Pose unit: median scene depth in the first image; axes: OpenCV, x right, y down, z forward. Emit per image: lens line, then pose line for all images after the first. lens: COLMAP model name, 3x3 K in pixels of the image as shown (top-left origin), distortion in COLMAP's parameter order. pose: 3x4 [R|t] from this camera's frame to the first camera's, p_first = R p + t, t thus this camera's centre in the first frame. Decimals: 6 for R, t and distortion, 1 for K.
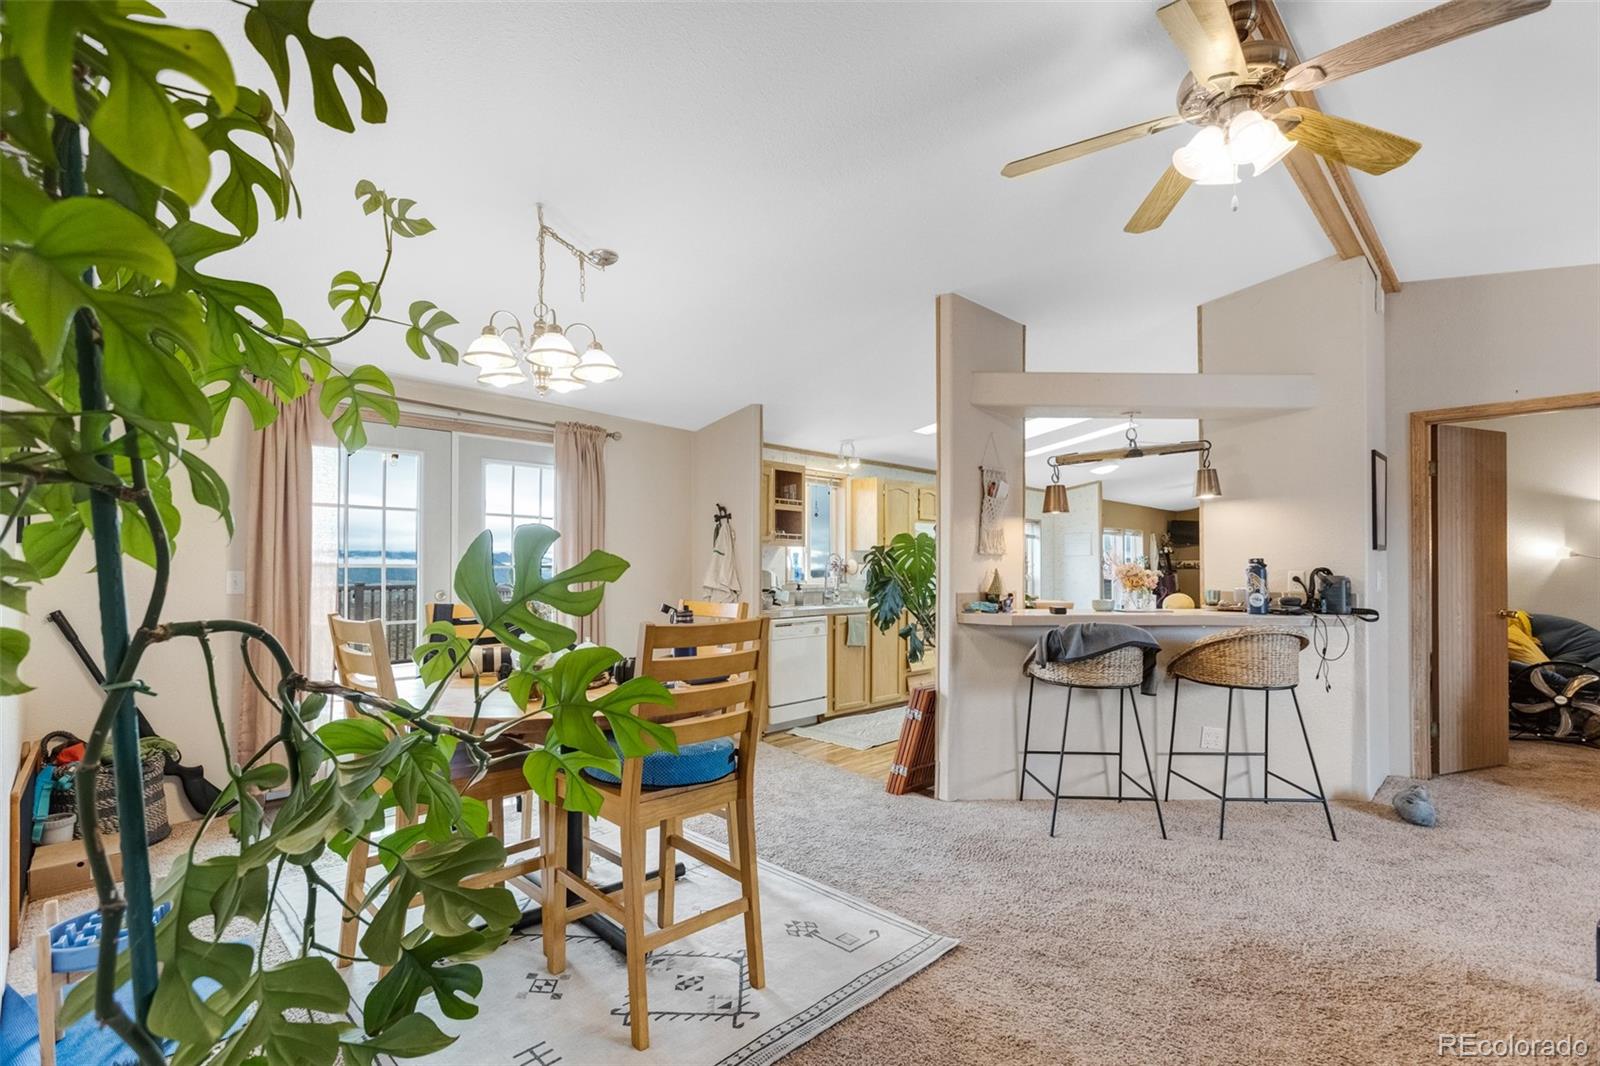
lens RADIAL K [[740.7, 0, 800.0], [0, 740.7, 533.0], [0, 0, 1]] dist [0.009692, 0.001093]
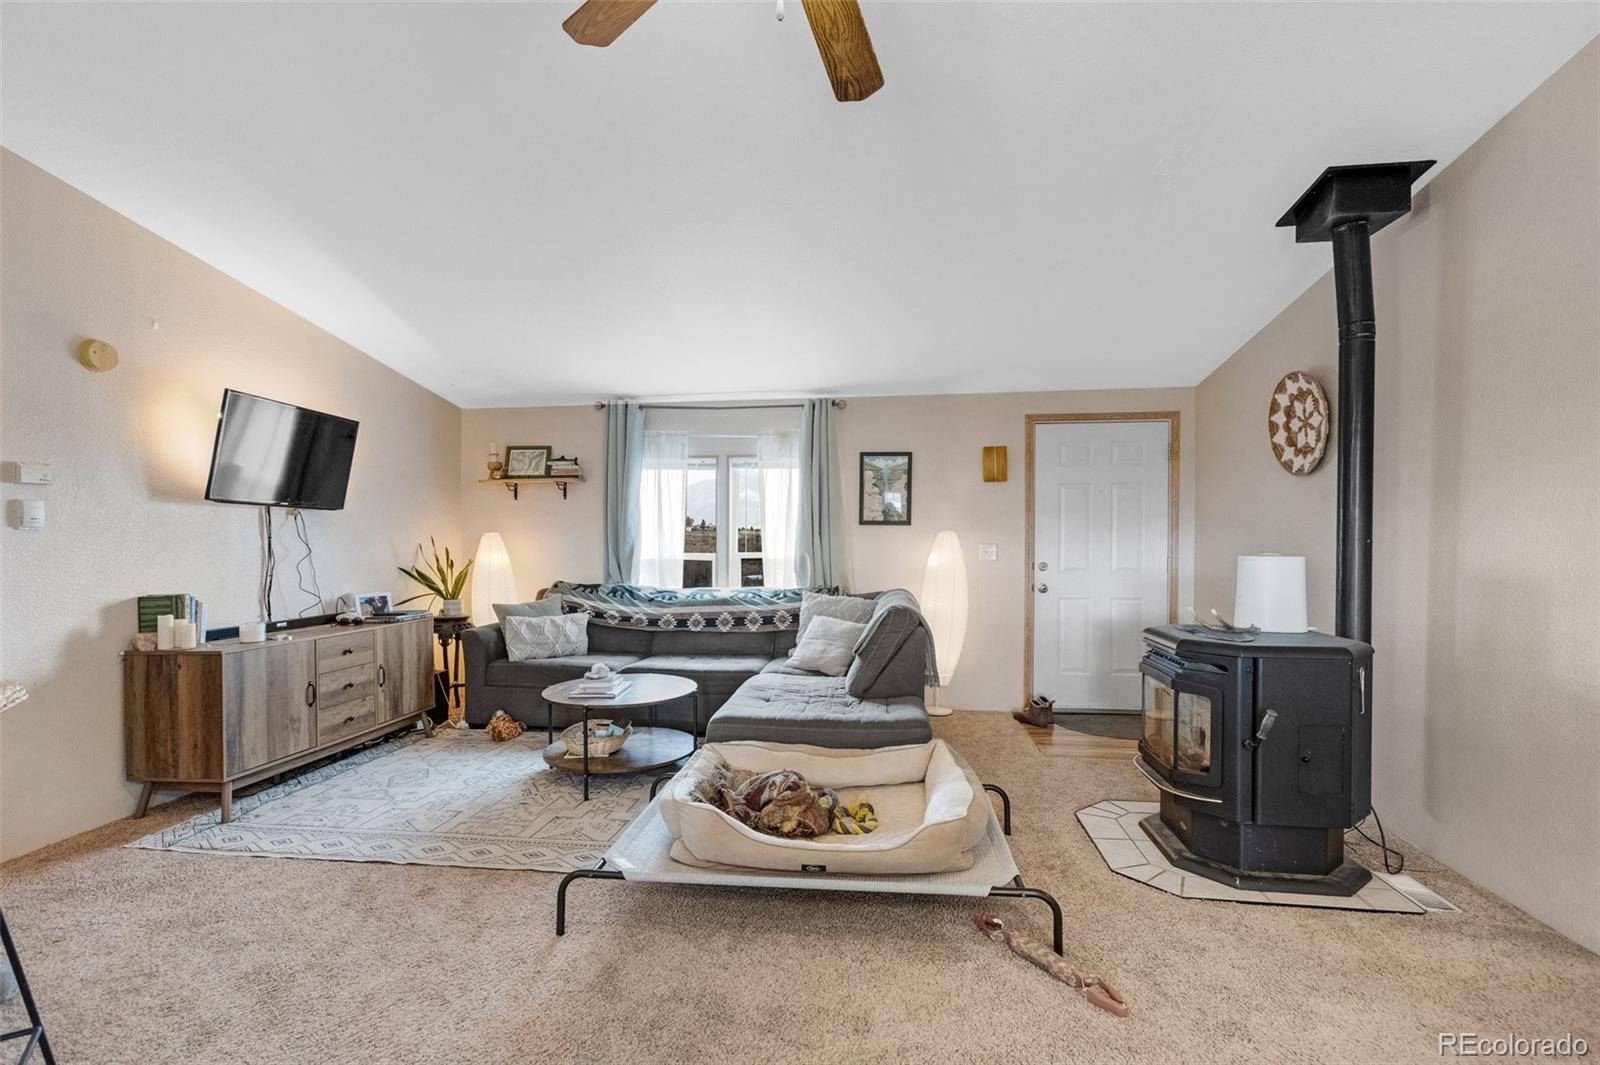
lens RADIAL K [[727.5, 0, 802.7], [0, 727.5, 540.8], [0, 0, 1]] dist [-0.036071, 0.024242]
pose [[-0.609208, 0.006276, 0.792986, 0.018576], [-0.033413, 0.998878, -0.033575, 0.023835], [-0.792306, -0.046950, -0.608315, 0.504384]]
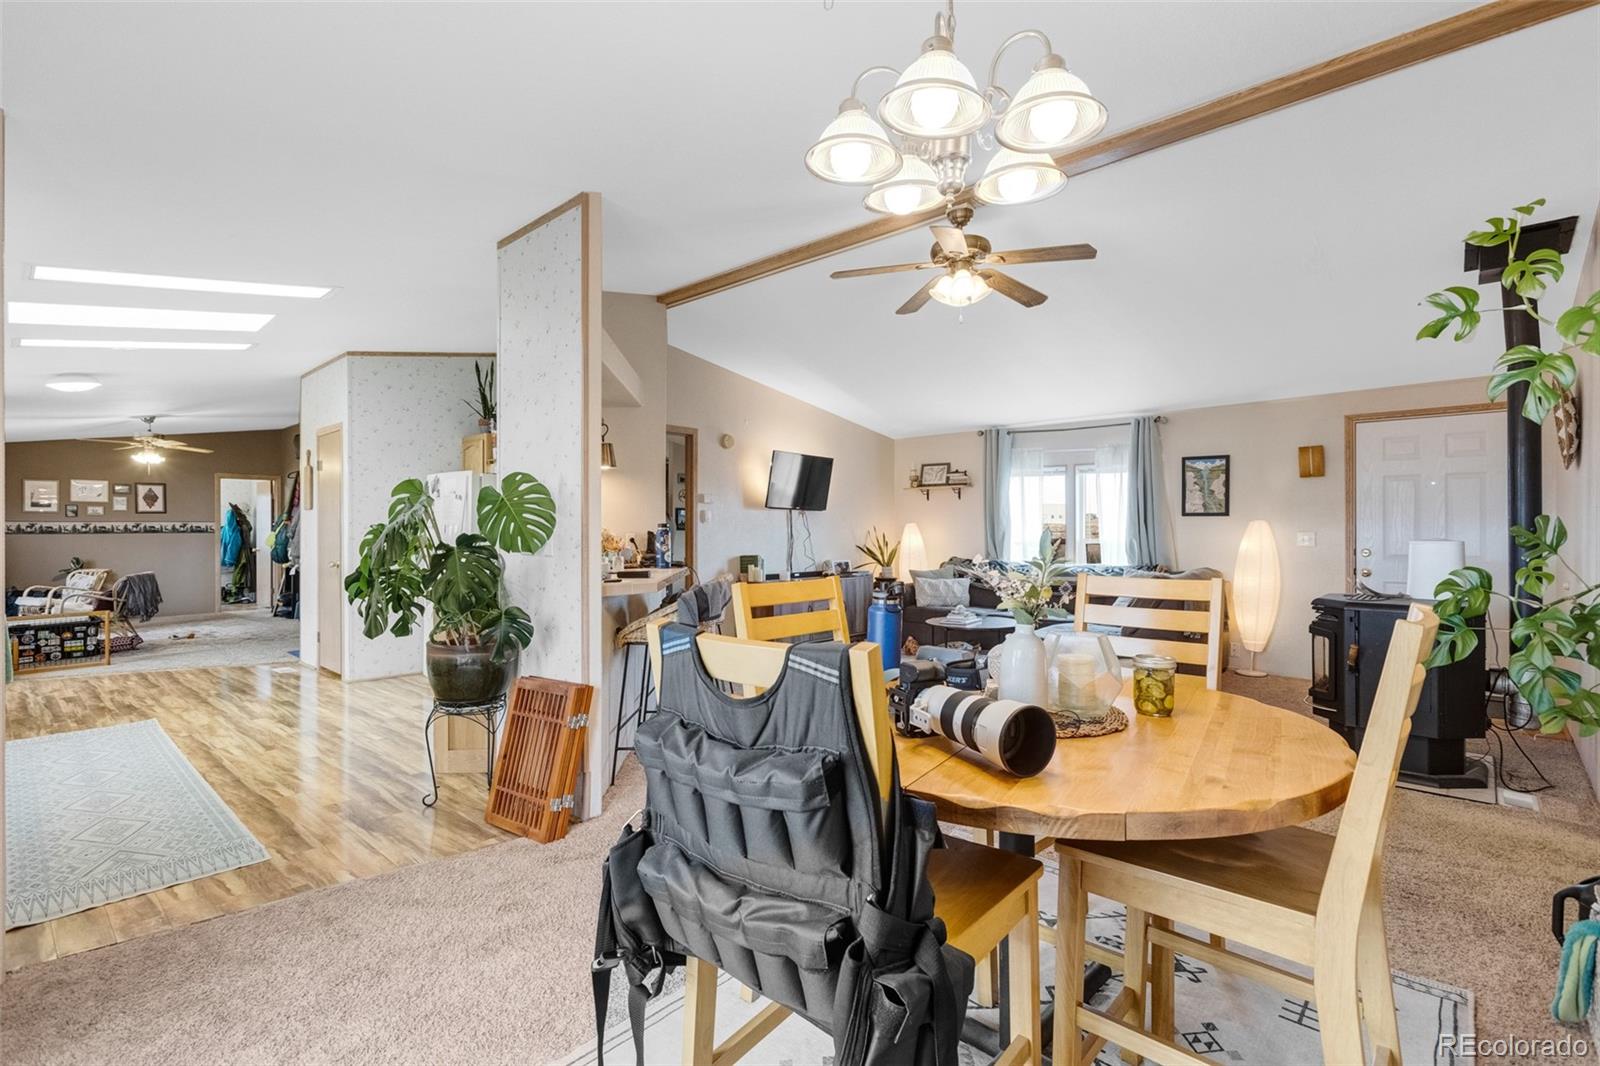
lens RADIAL K [[736.1, 0, 797.5], [0, 736.1, 531.1], [0, 0, 1]] dist [-0.001379, 0.006961]
pose [[-0.035630, 0.001144, 0.999364, -0.406446], [-0.047302, 0.998877, -0.002830, 0.025206], [-0.998245, -0.047372, -0.035536, 0.524629]]
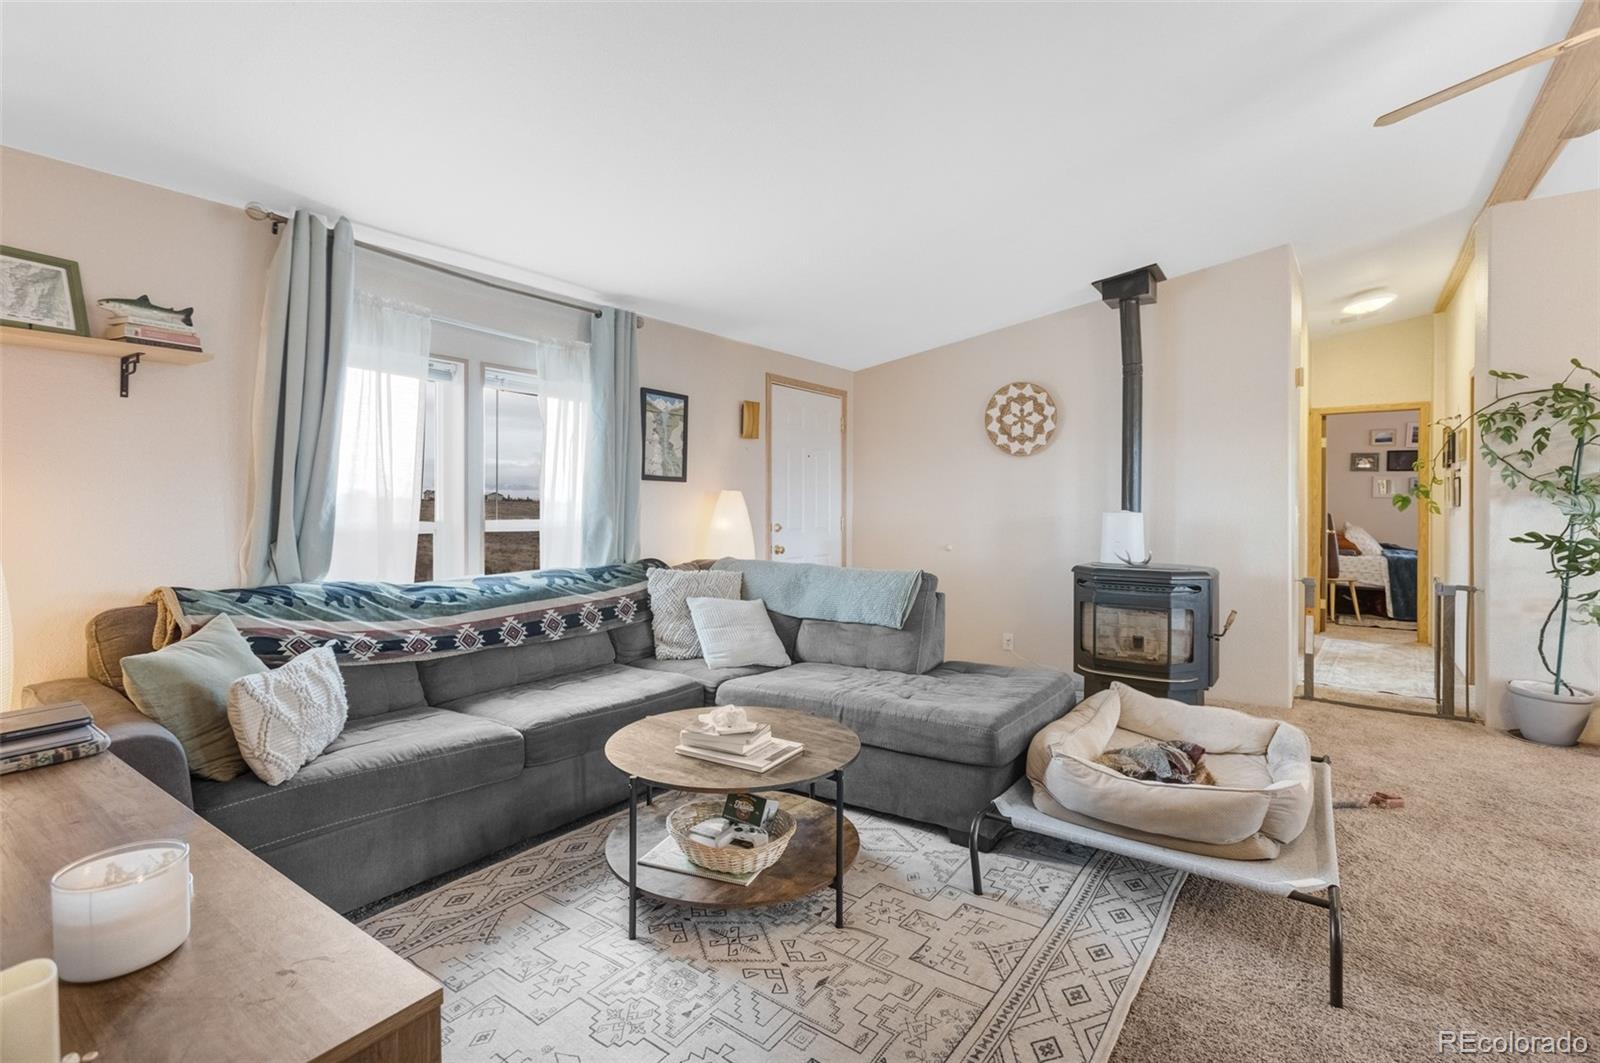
lens RADIAL K [[753.0, 0, 798.8], [0, 753.0, 503.2], [0, 0, 1]] dist [-0.001414, 0.000326]
pose [[-0.989513, -0.000425, -0.144440, 0.636996], [0.006517, 0.998846, -0.047585, 0.029822], [0.144294, -0.048027, -0.988369, 0.642907]]
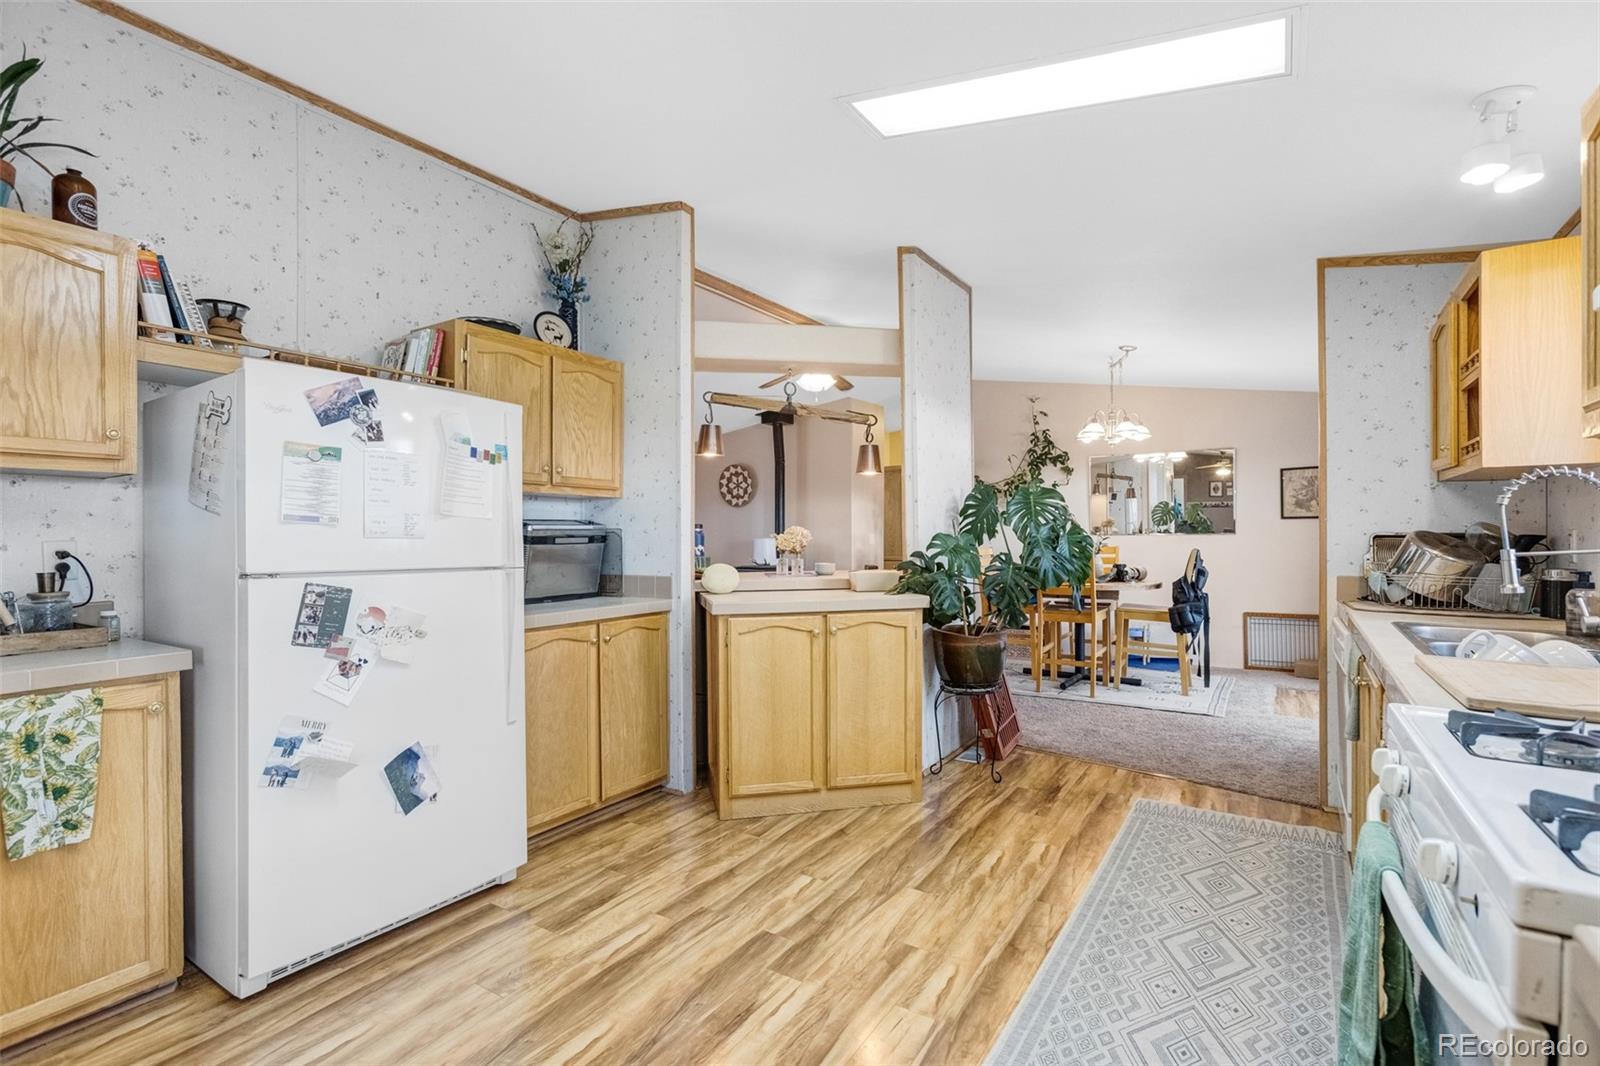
lens RADIAL K [[752.0, 0, 774.0], [0, 752.0, 534.1], [0, 0, 1]] dist [-0.001316, 0.000524]
pose [[-0.985016, 0.007932, -0.172279, 0.440339], [0.016519, 0.998688, -0.048464, 0.067621], [0.171668, -0.050584, -0.983855, 1.354502]]
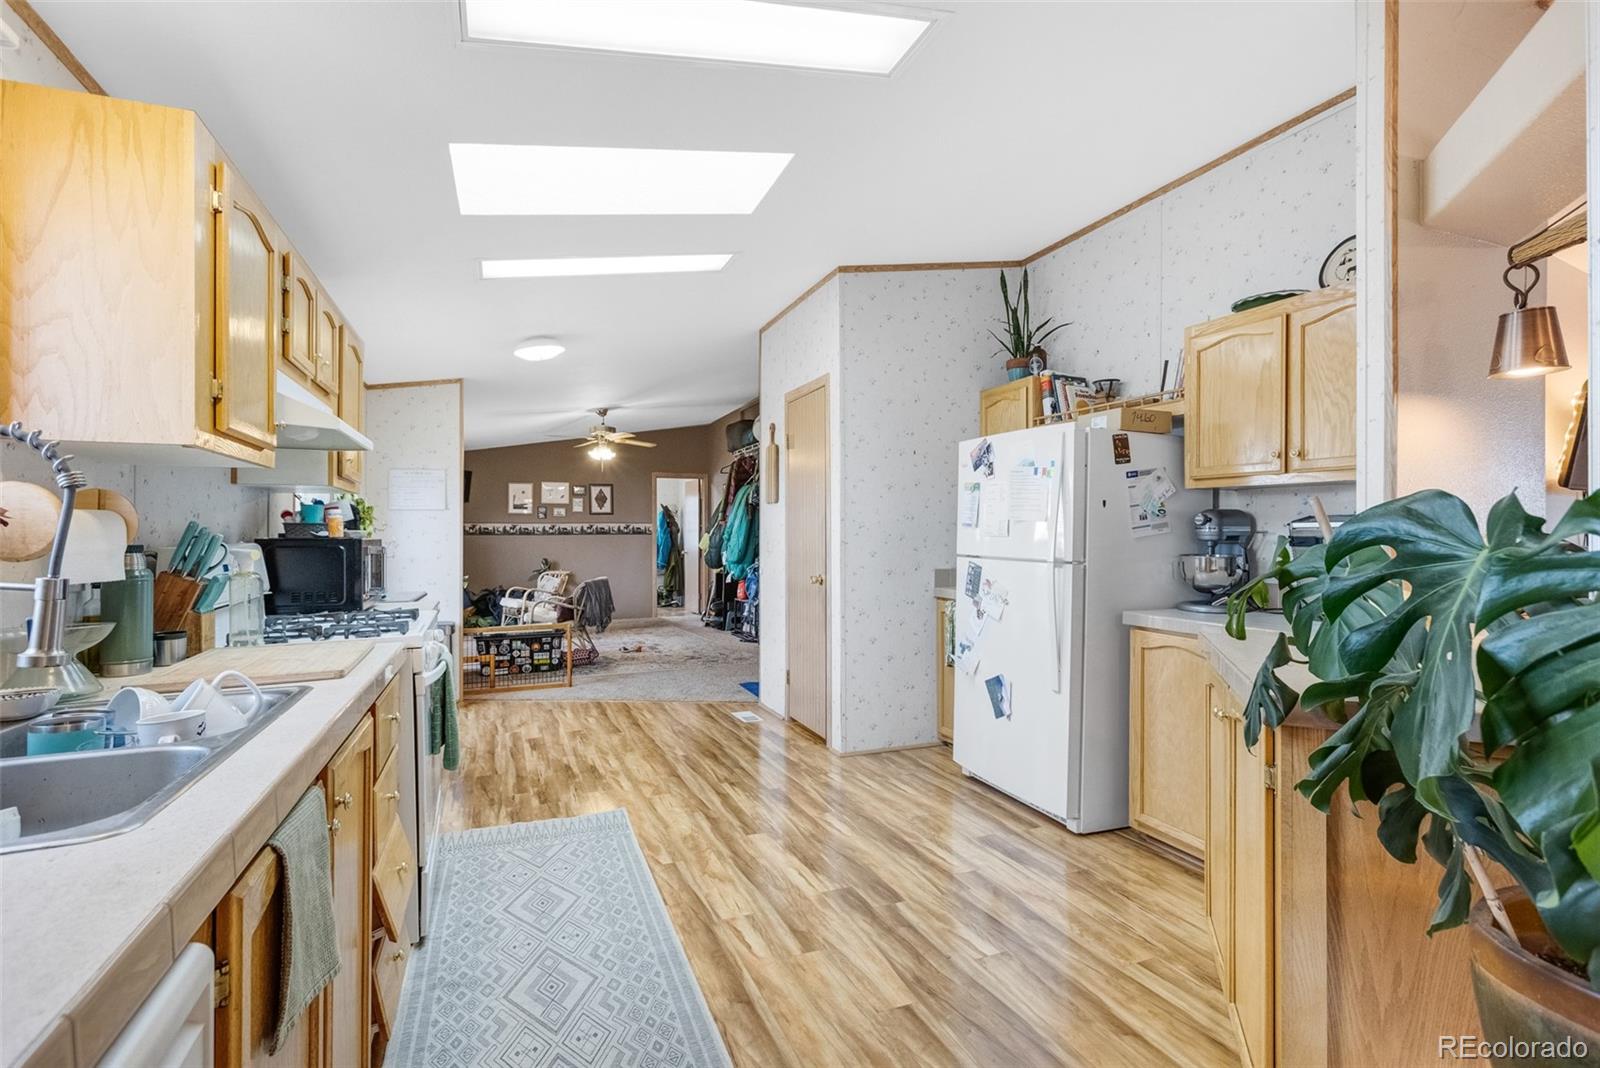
lens RADIAL K [[756.7, 0, 800.8], [0, 756.7, 529.4], [0, 0, 1]] dist [-0.000620, 0.000815]
pose [[0.403674, 0.006428, 0.914880, -0.034649], [-0.044781, 0.998916, 0.012740, 0.041956], [-0.913806, -0.046112, 0.403524, 0.851845]]
